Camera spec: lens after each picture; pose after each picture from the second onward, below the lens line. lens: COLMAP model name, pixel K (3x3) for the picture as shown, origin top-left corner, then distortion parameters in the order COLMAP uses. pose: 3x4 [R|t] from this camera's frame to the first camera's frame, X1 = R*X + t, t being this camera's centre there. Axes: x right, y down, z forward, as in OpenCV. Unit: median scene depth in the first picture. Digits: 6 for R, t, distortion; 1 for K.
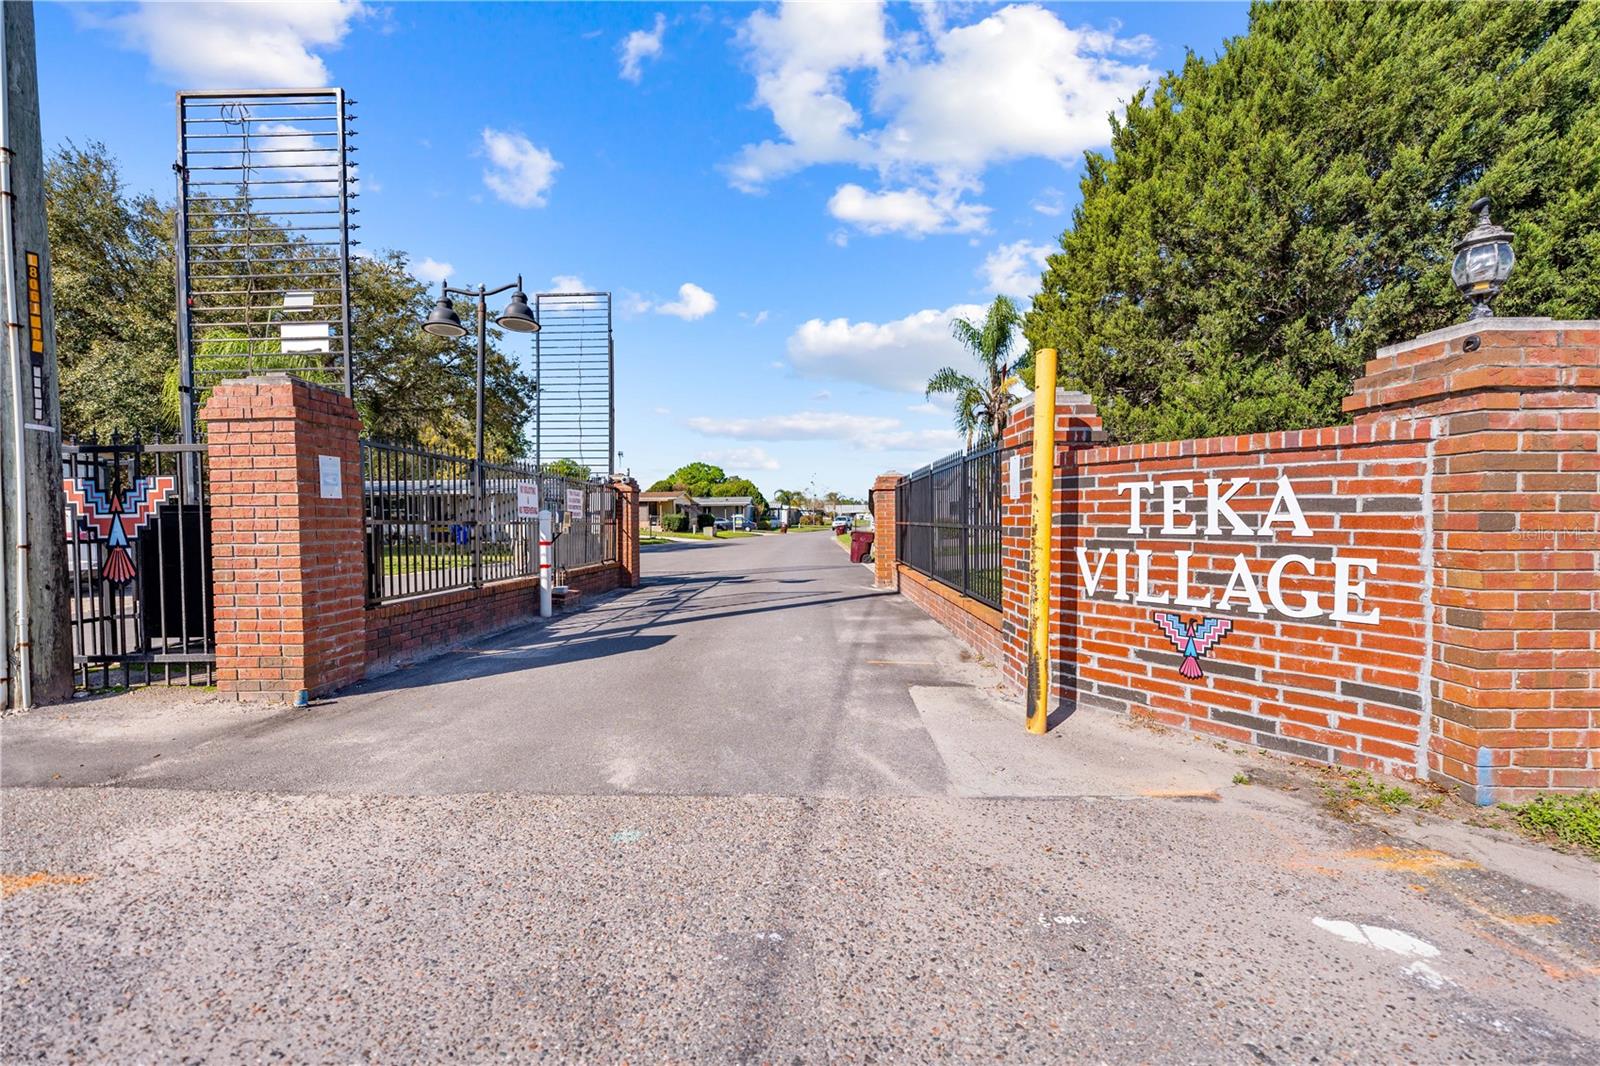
lens RADIAL K [[666.9, 0, 800.0], [0, 666.9, 533.0], [0, 0, 1]] dist [-0.000899, 0.000111]
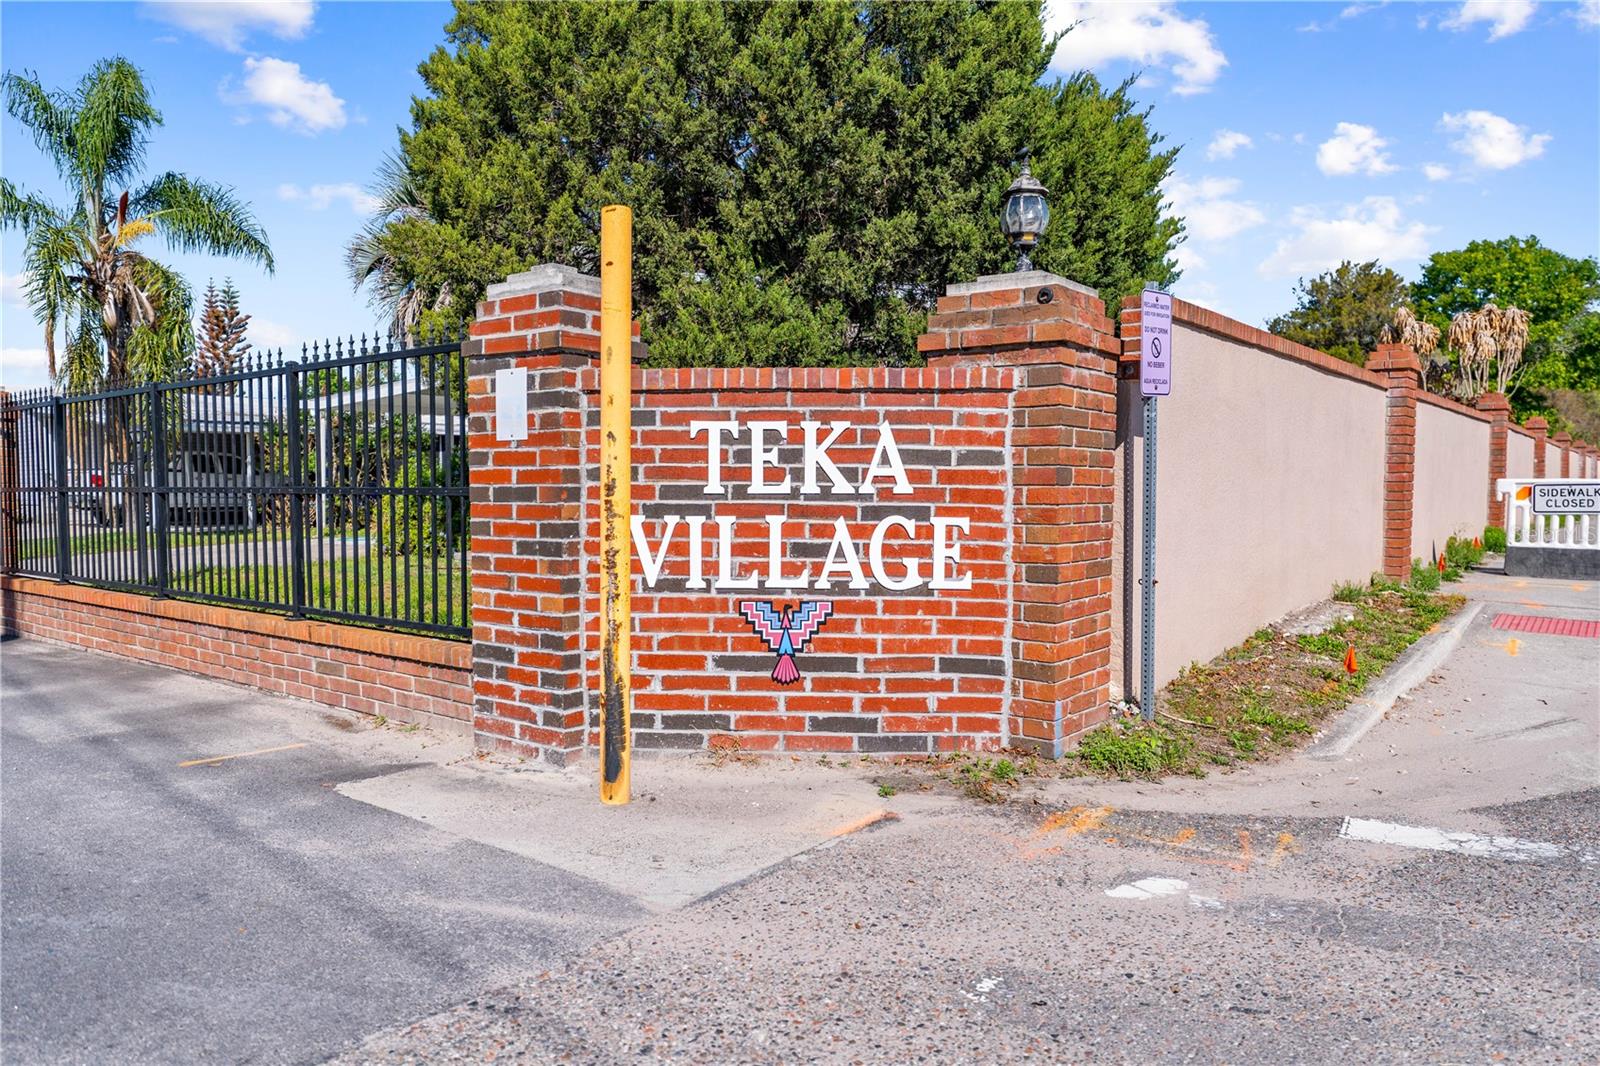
lens RADIAL K [[1106.3, 0, 800.0], [0, 1106.3, 533.0], [0, 0, 1]] dist [0.006182, 0.001451]
pose [[0.609126, -0.029342, 0.792530, -0.428639], [0.016013, 0.999567, 0.024700, 0.017389], [-0.792912, -0.002355, 0.609332, 0.238055]]
